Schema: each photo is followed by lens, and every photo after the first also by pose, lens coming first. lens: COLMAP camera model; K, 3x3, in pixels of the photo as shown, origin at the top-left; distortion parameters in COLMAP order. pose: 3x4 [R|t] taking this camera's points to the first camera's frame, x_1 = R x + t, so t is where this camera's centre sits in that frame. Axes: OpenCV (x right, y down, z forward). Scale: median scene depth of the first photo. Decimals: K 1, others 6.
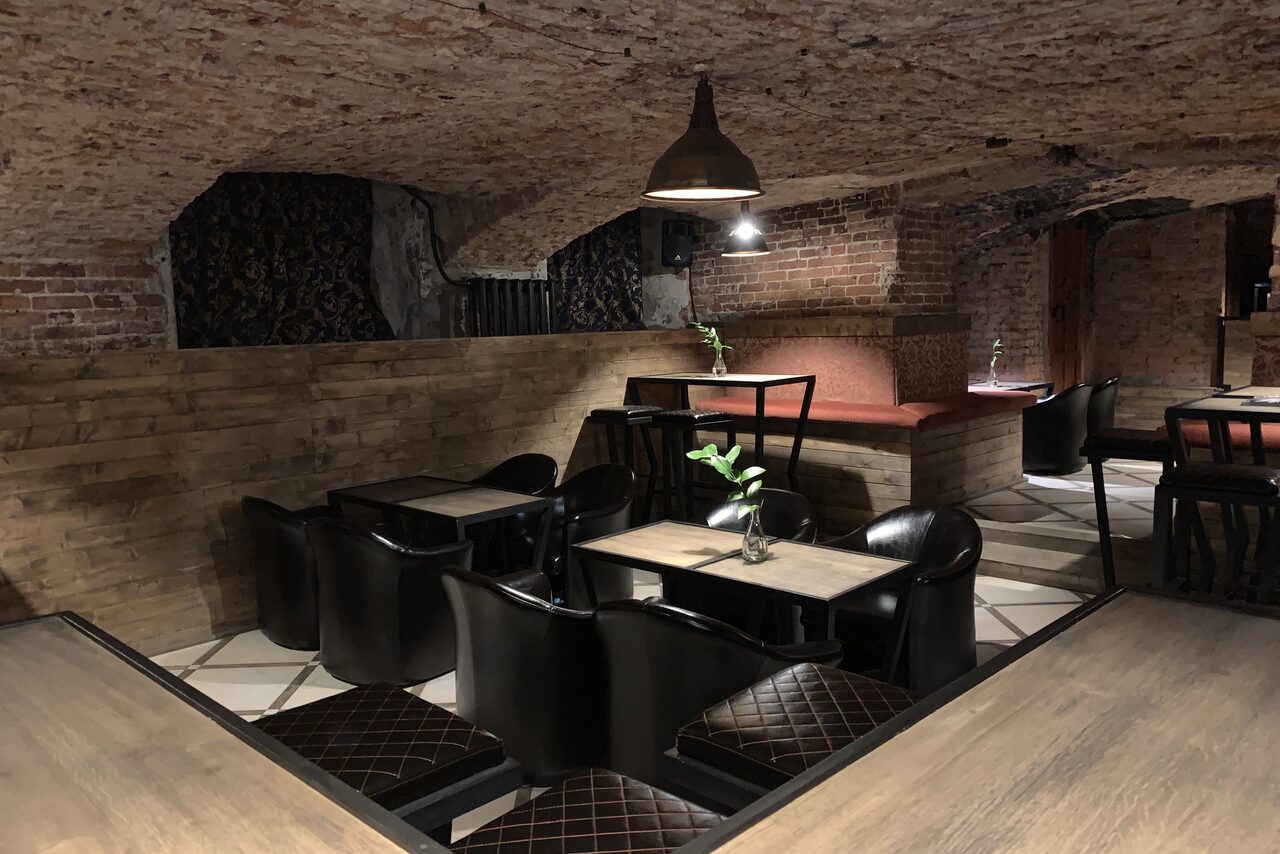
lens RADIAL K [[975.3, 0, 640.0], [0, 975.3, 427.0], [0, 0, 1]] dist [0.122609, -0.147589]
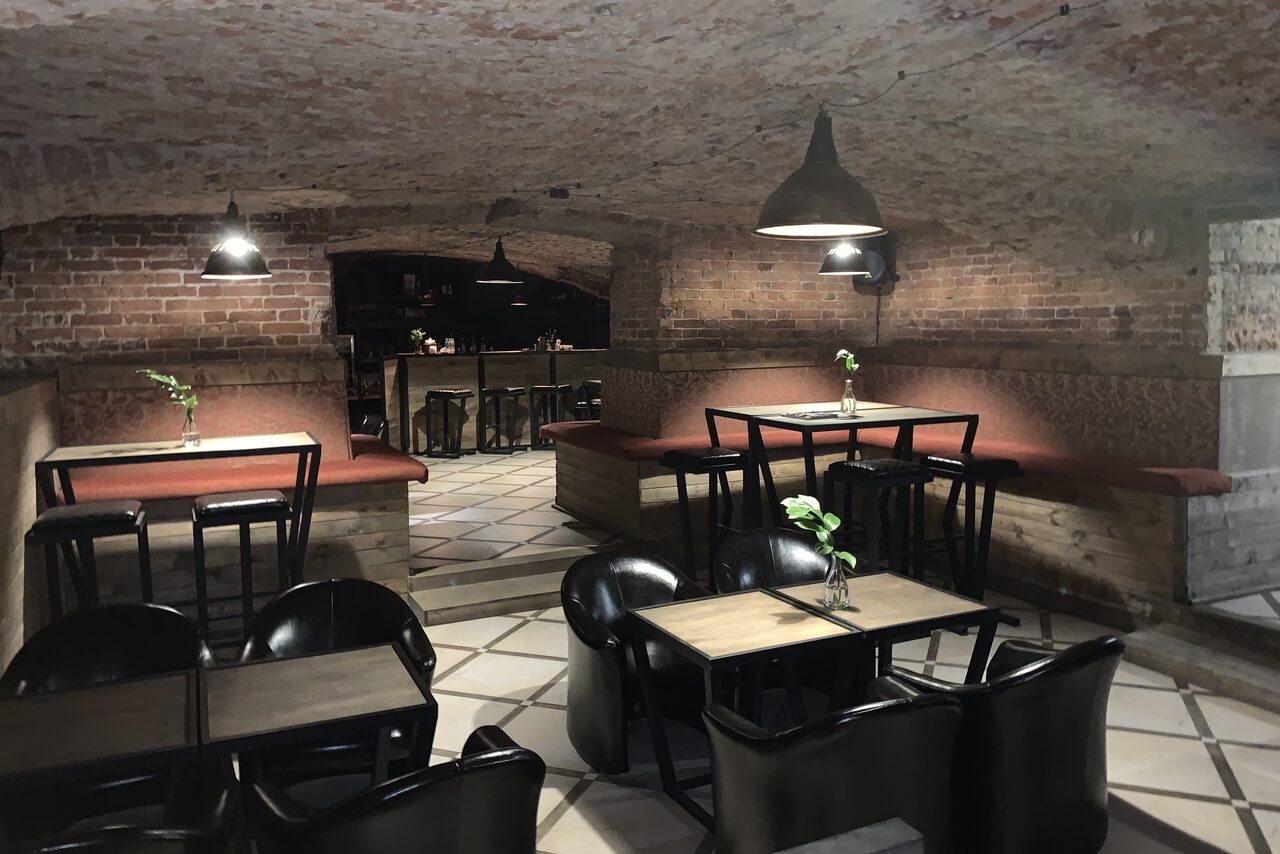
lens RADIAL K [[988.1, 0, 640.0], [0, 988.1, 427.0], [0, 0, 1]] dist [0.007399, 0.003030]
pose [[0.360287, -0.074594, 0.929854, -0.518392], [0.111692, 0.993076, 0.036389, -0.059935], [-0.926131, 0.090747, 0.366124, 0.481339]]
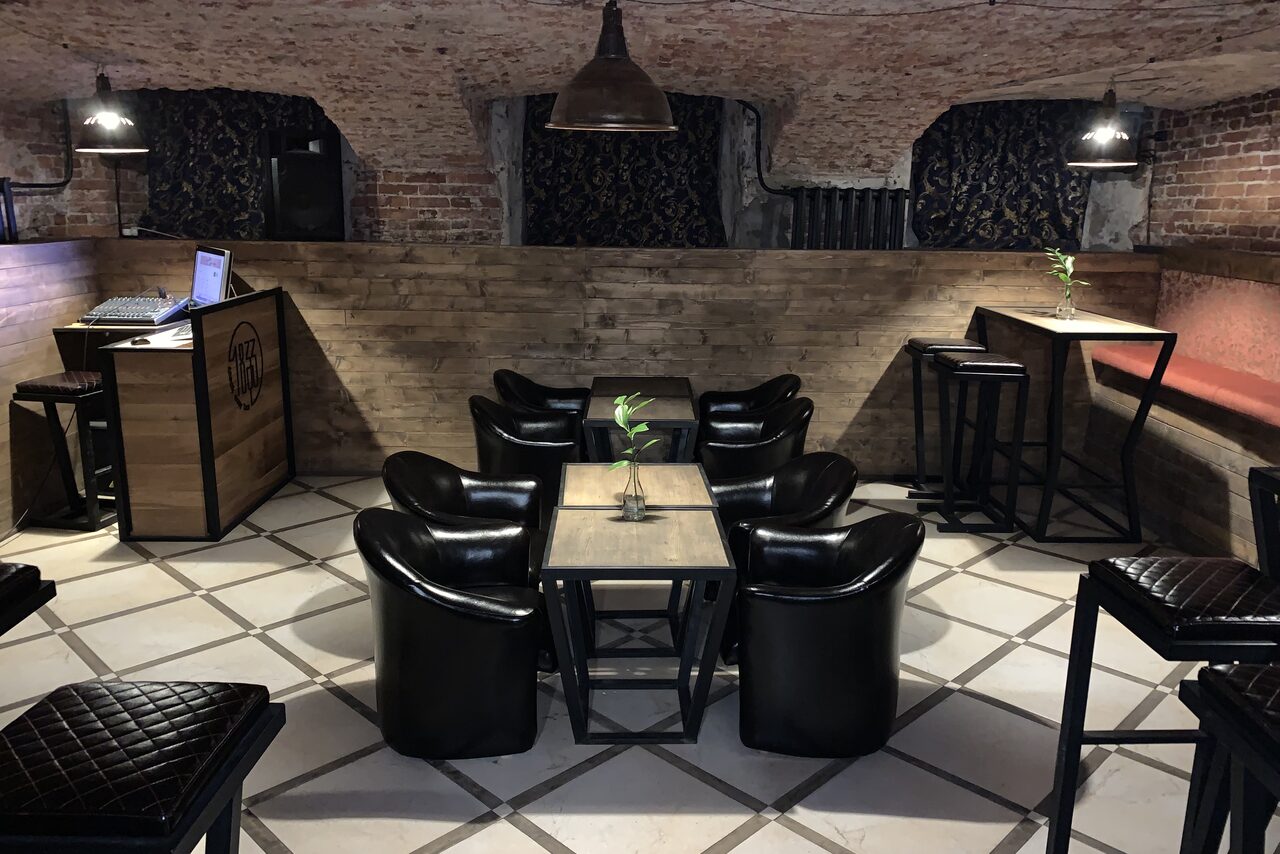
lens RADIAL K [[975.3, 0, 640.0], [0, 975.3, 427.0], [0, 0, 1]] dist [0.122609, -0.147589]
pose [[0.707760, 0.201722, -0.677040, 0.446690], [-0.117908, 0.978654, 0.168329, -0.067376], [0.696544, -0.039308, 0.716437, 0.190610]]
